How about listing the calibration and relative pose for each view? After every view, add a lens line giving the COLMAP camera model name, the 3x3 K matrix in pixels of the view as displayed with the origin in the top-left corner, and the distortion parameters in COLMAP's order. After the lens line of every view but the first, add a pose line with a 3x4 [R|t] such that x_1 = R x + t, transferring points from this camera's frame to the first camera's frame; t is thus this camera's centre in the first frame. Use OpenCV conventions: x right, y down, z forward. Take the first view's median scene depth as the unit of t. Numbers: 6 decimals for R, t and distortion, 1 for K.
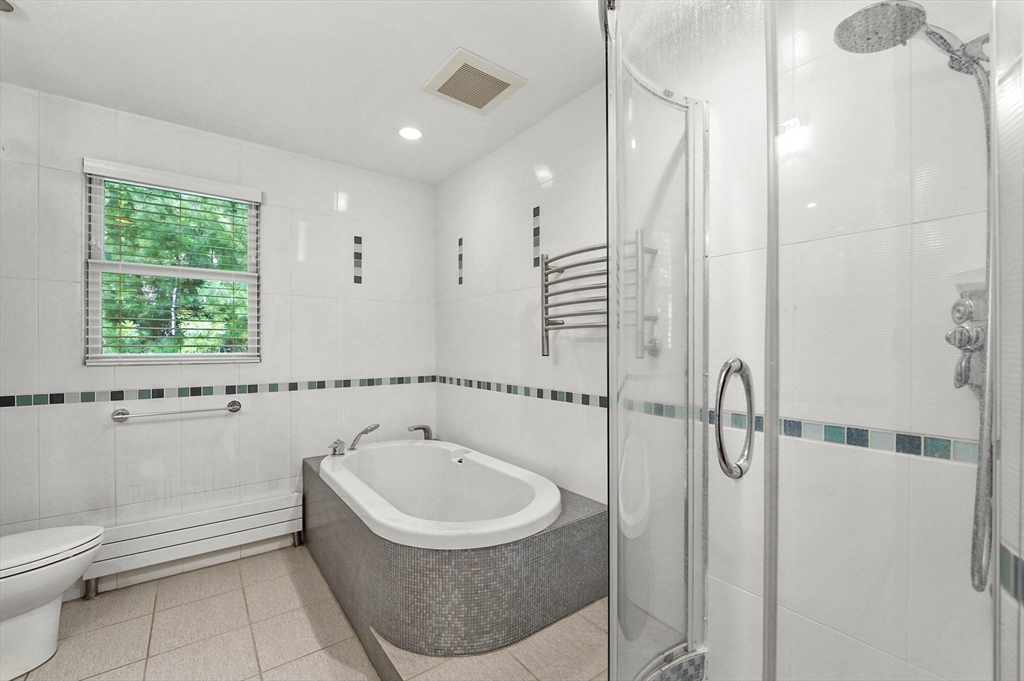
lens RADIAL K [[425.9, 0, 512.0], [0, 425.9, 340.5], [0, 0, 1]] dist [-0.004085, -0.002501]
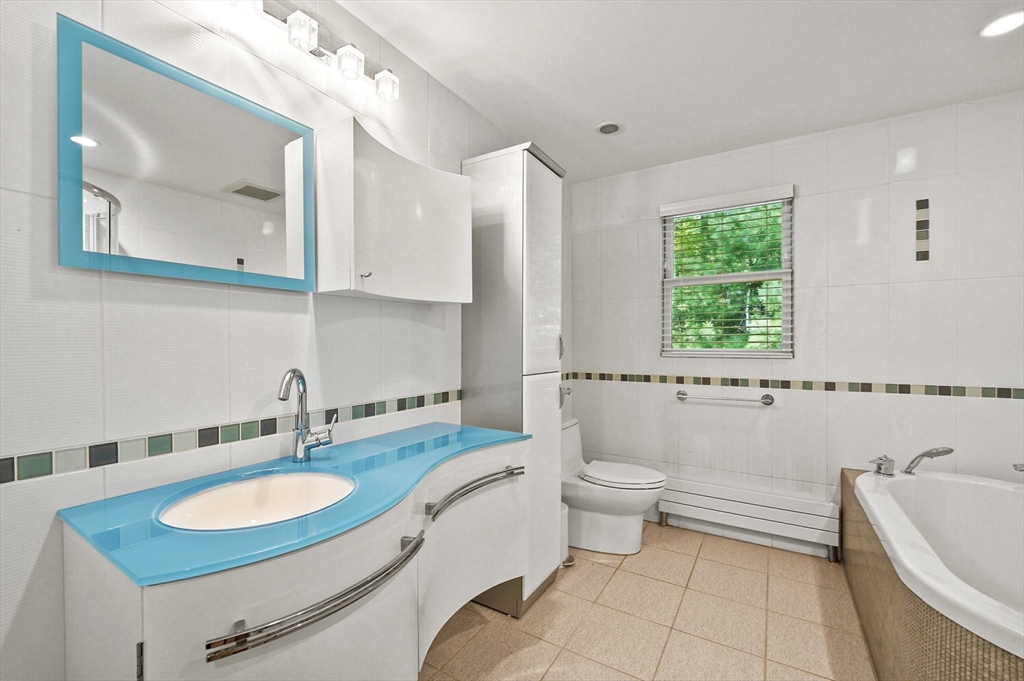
lens RADIAL K [[425.9, 0, 512.0], [0, 425.9, 340.5], [0, 0, 1]] dist [-0.004085, -0.002501]
pose [[0.362517, -0.004993, -0.931964, 0.094331], [0.012812, 0.999918, -0.000374, 0.001218], [0.931889, -0.011804, 0.362552, 0.035702]]
